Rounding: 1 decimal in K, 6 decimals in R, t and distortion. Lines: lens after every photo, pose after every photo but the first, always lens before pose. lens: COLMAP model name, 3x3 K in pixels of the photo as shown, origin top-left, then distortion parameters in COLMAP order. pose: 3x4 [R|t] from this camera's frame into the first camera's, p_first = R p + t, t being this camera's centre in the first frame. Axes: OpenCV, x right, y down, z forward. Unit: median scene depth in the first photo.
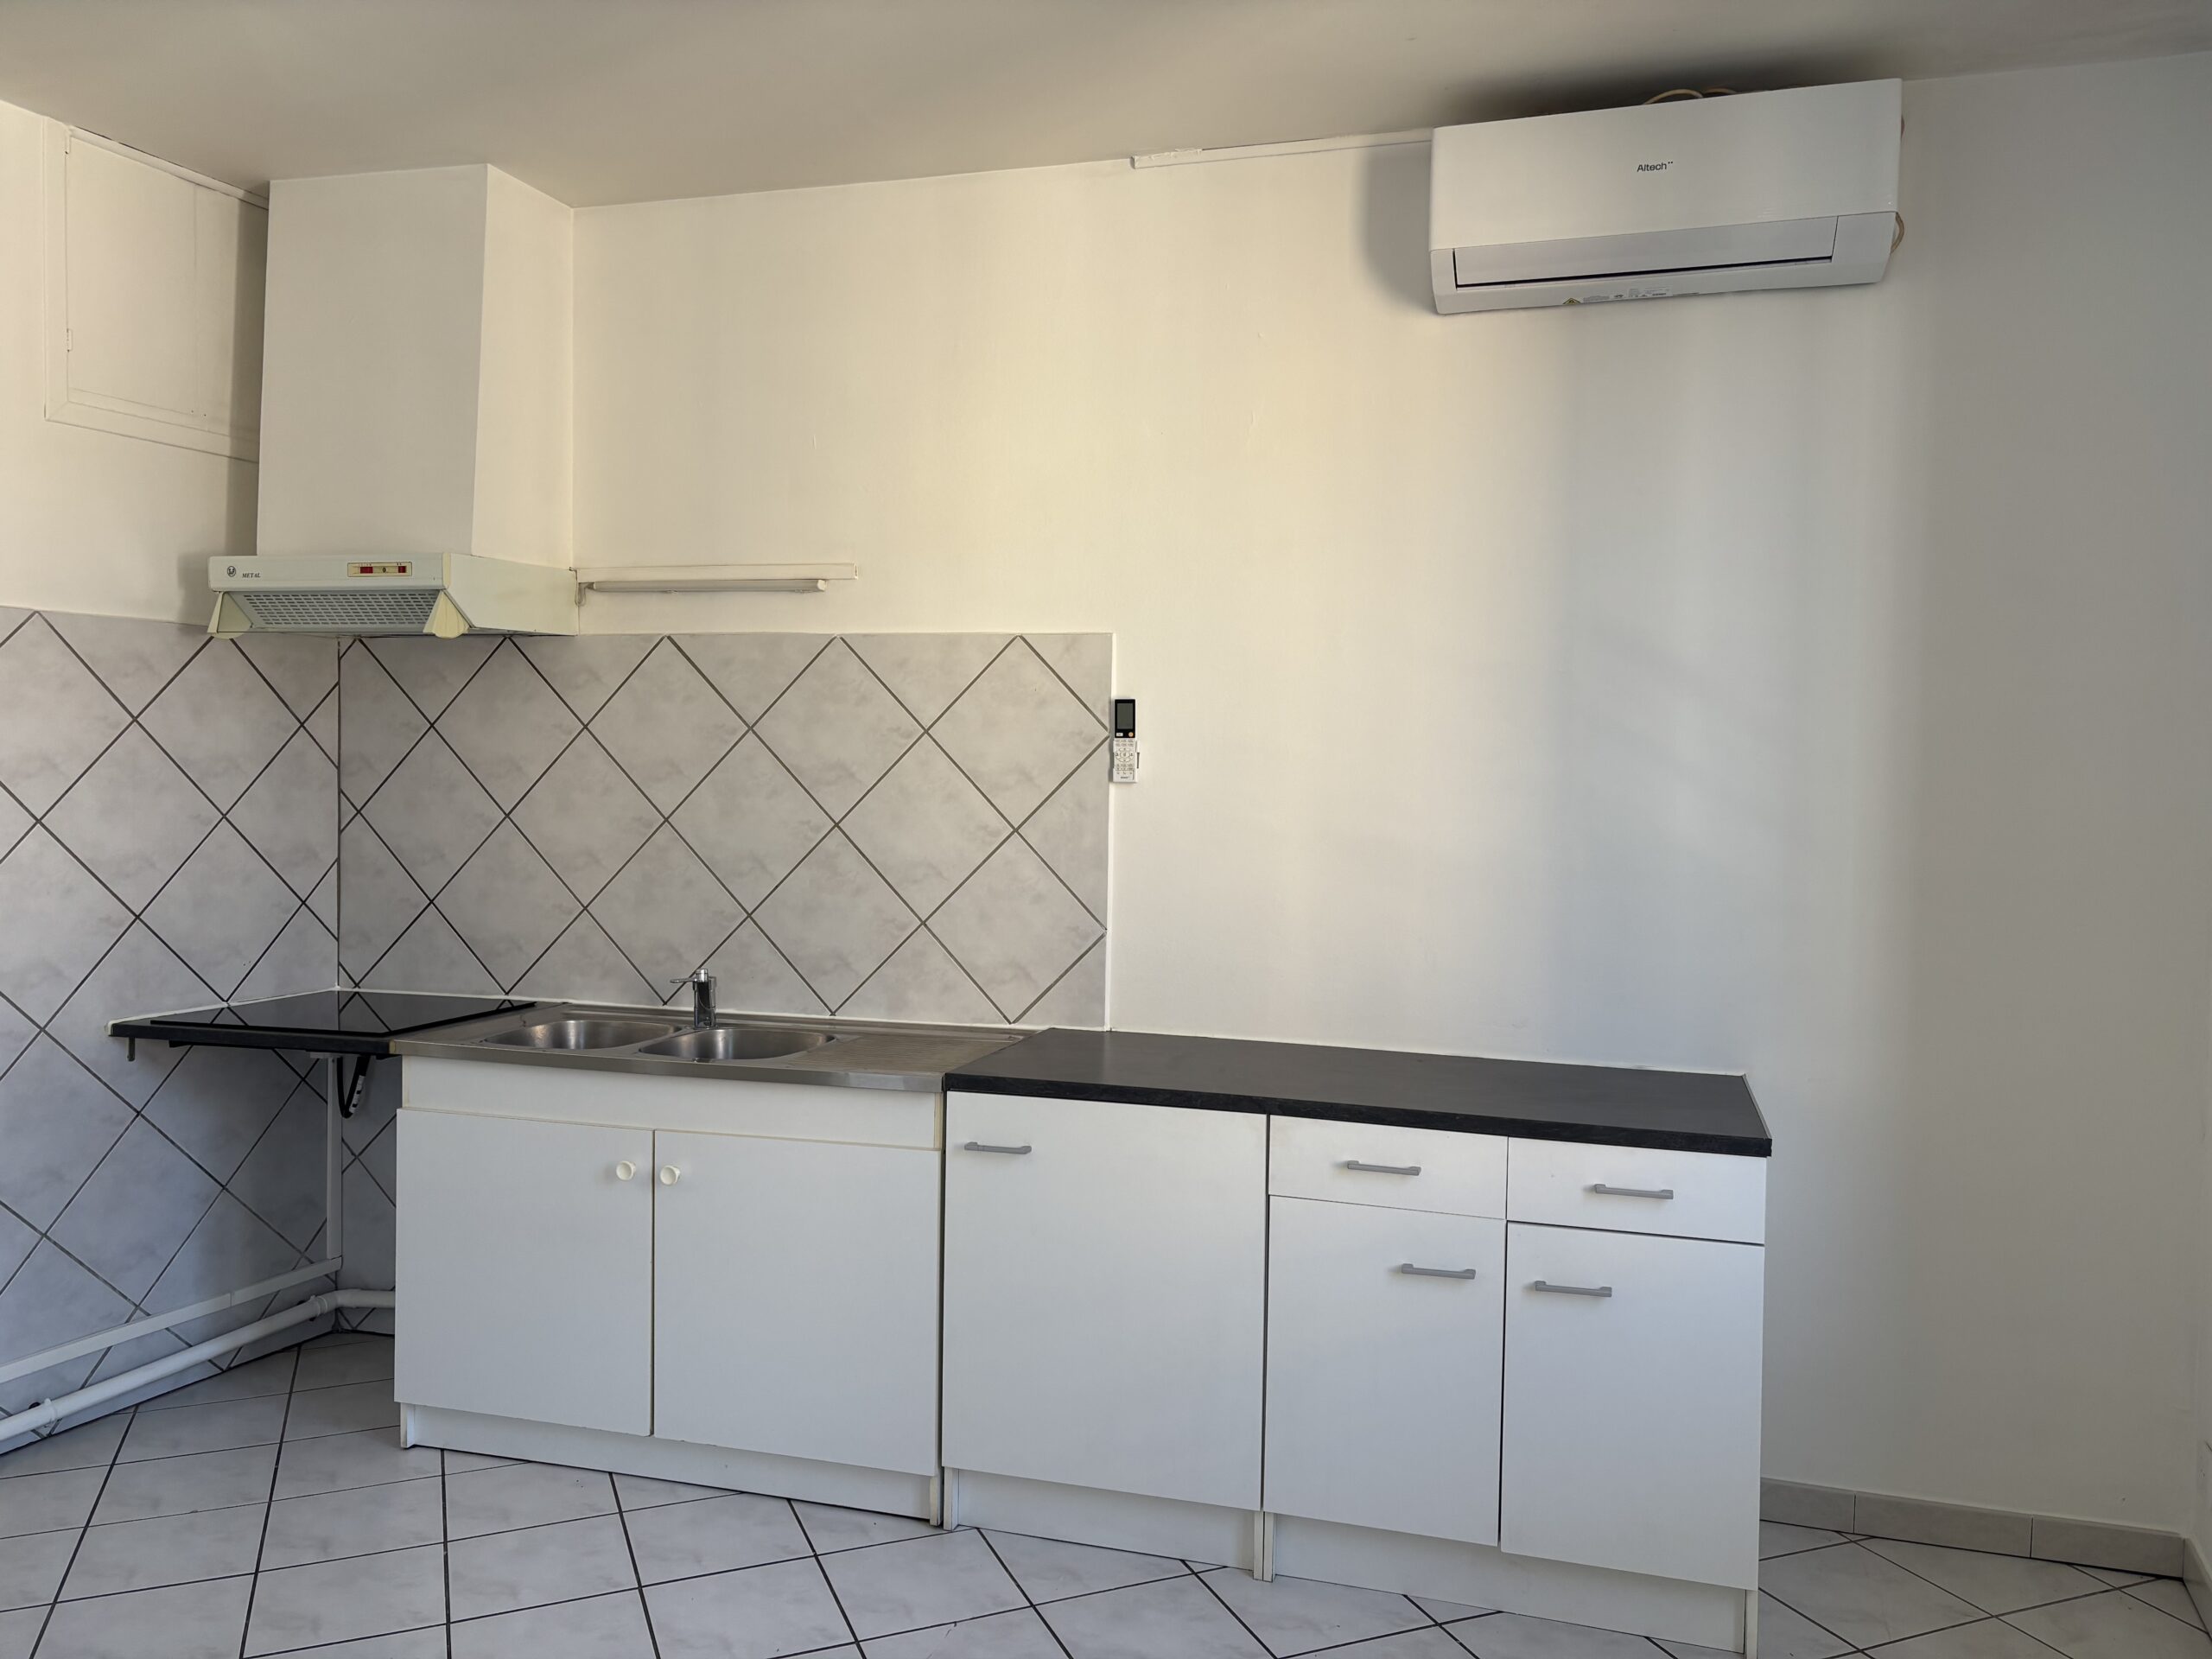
lens RADIAL K [[1735.2, 0, 1106.0], [0, 1735.2, 829.5], [0, 0, 1]] dist [0.063128, -0.002043]
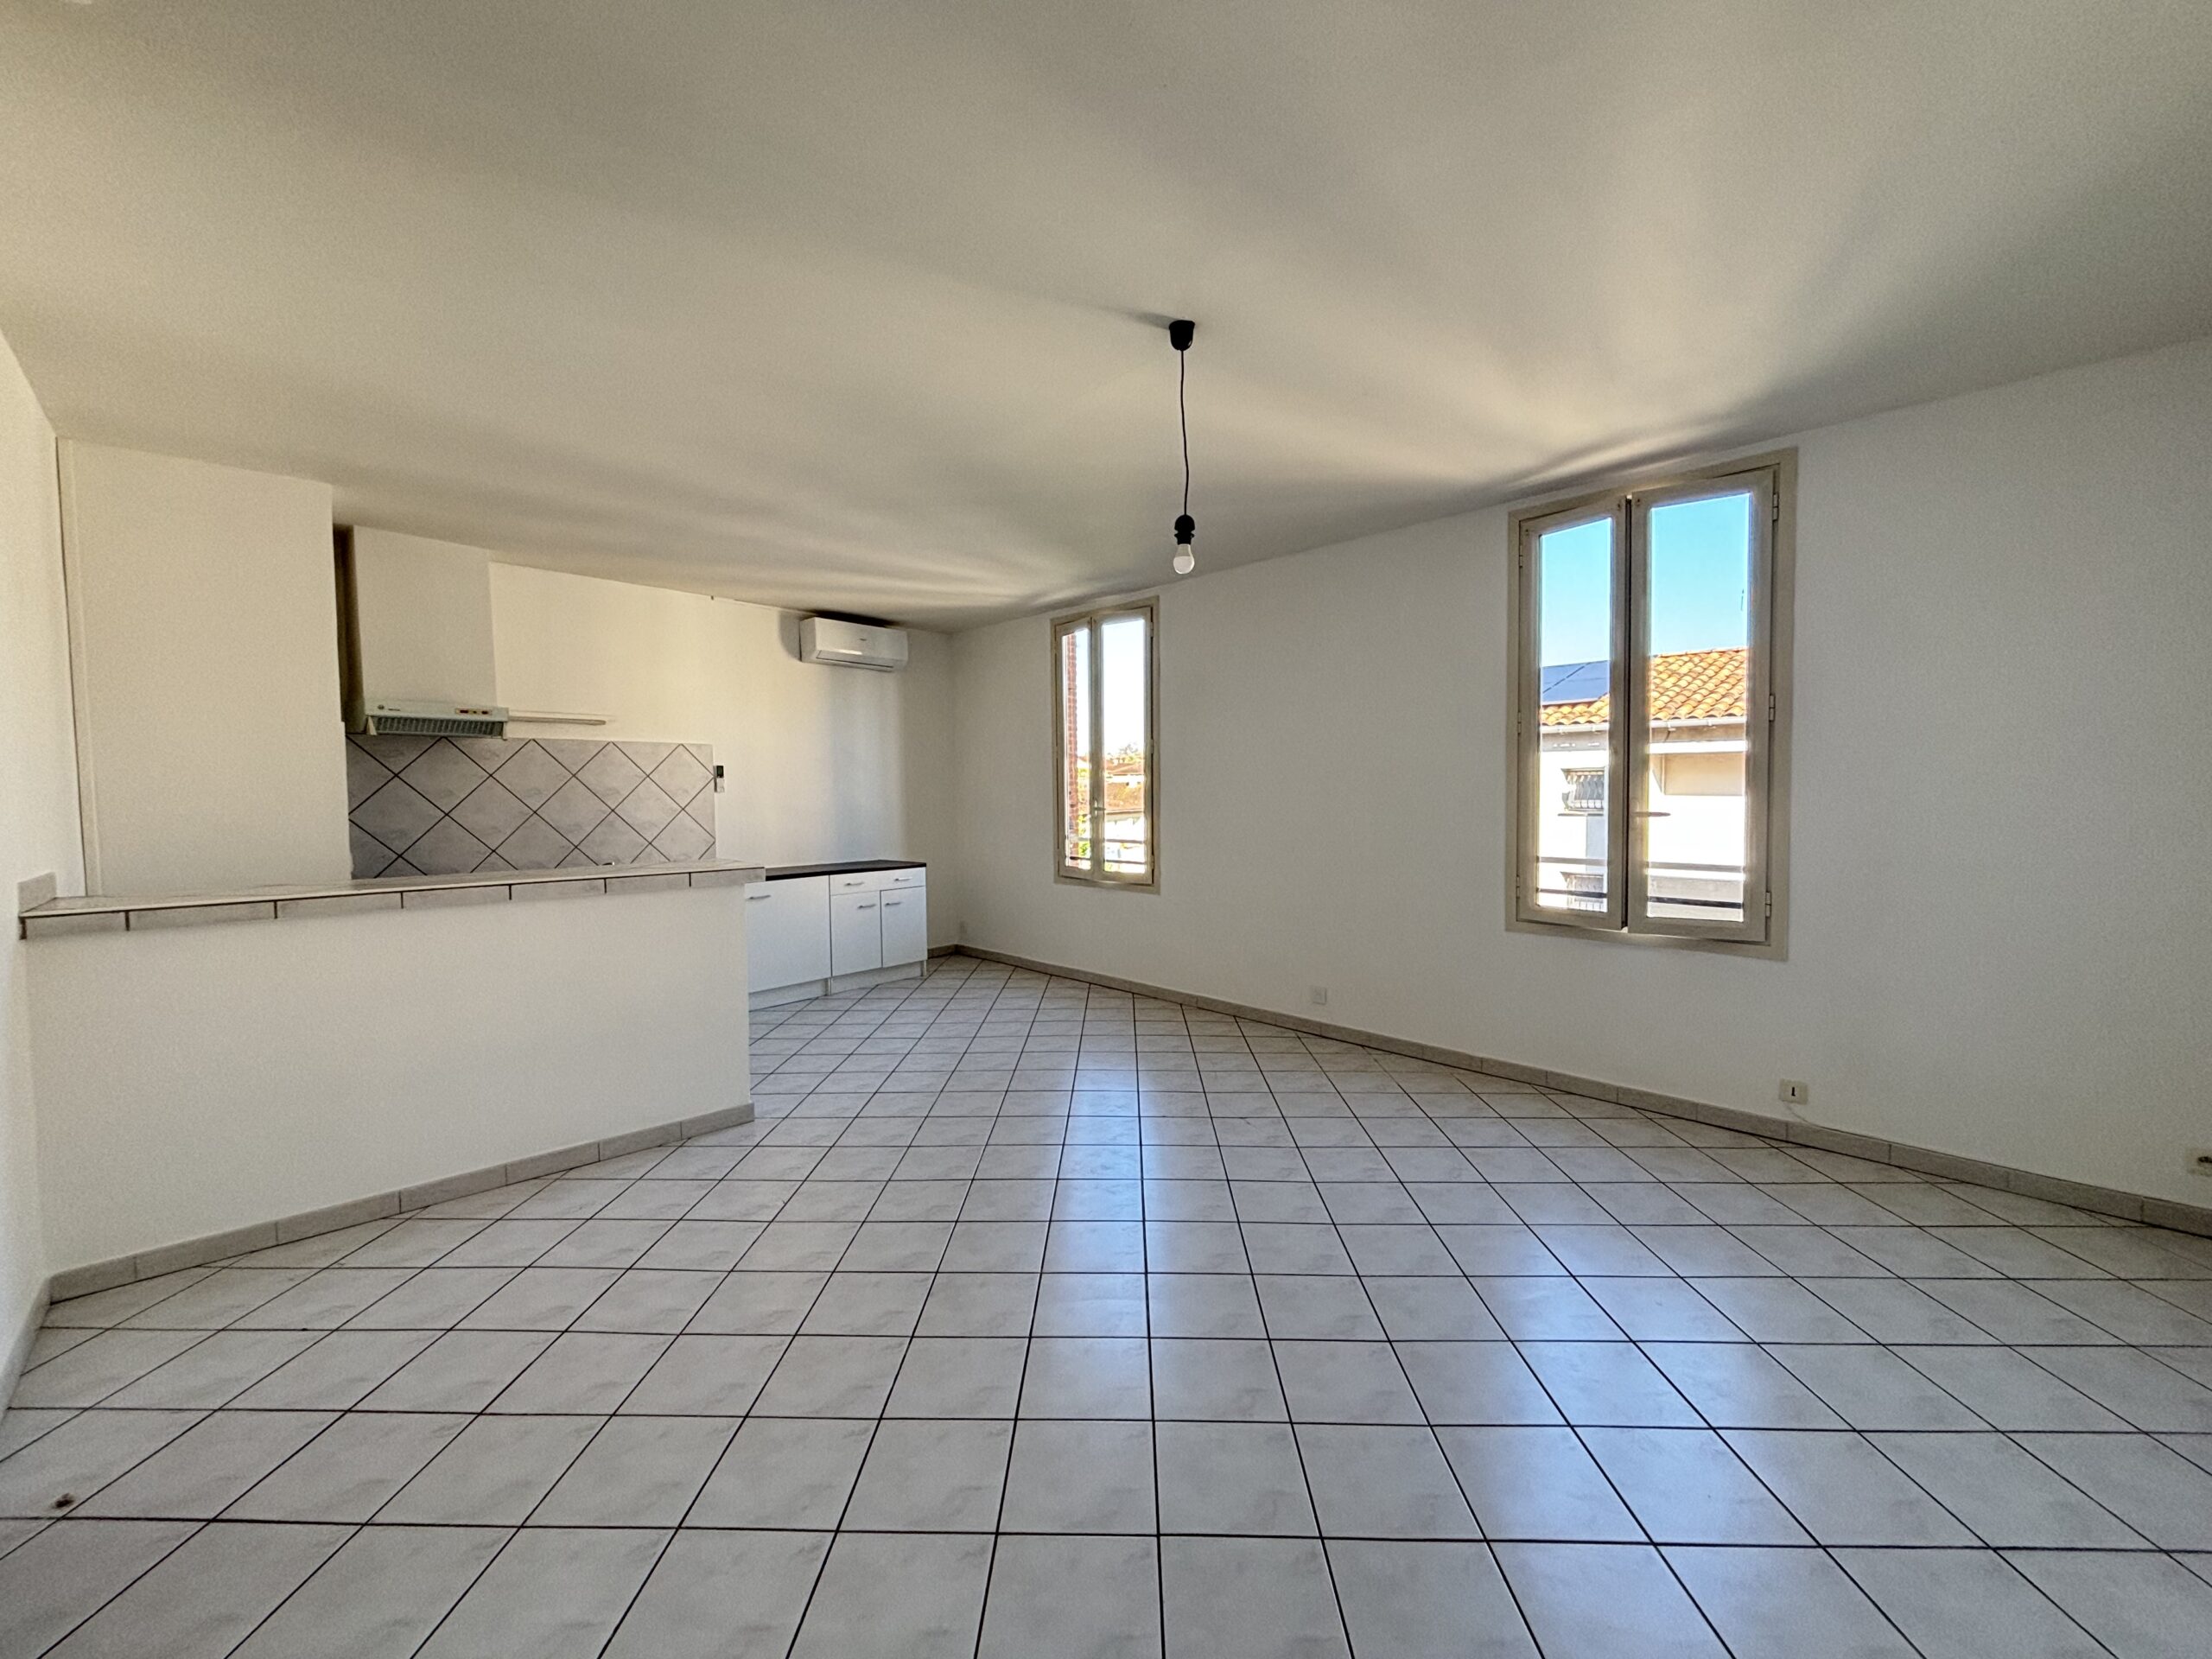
lens RADIAL K [[896.5, 0, 1106.0], [0, 896.5, 829.5], [0, 0, 1]] dist [0.000157, 0.000055]
pose [[0.391822, -0.063722, 0.917832, -1.172786], [0.051153, 0.997564, 0.047420, -0.000095], [-0.918618, 0.028370, 0.394127, -0.278310]]
